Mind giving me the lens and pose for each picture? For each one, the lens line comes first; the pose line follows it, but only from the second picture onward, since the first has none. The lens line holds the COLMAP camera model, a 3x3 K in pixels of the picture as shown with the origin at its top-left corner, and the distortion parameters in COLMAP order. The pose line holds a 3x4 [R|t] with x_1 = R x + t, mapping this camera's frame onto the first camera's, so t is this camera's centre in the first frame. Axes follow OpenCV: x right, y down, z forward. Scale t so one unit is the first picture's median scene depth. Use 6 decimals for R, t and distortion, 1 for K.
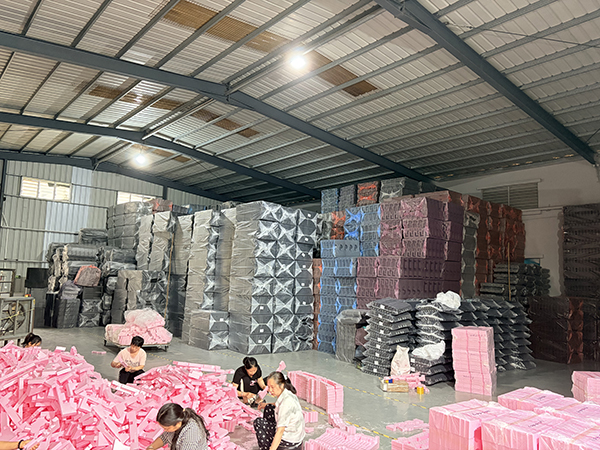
lens RADIAL K [[455.6, 0, 300.8], [0, 455.6, 226.8], [0, 0, 1]] dist [0.036090, -0.028855]
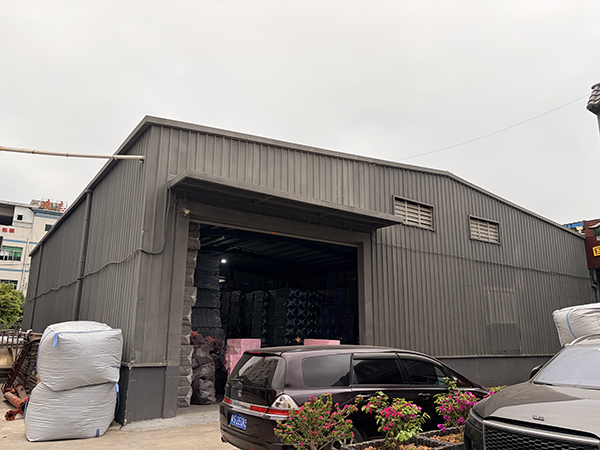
lens RADIAL K [[455.6, 0, 300.5], [0, 455.6, 223.6], [0, 0, 1]] dist [0.036090, -0.028855]
pose [[0.994007, -0.045666, -0.099318, 0.171296], [0.034065, 0.992722, -0.115511, -0.098868], [0.103870, 0.111436, 0.988328, -0.963261]]
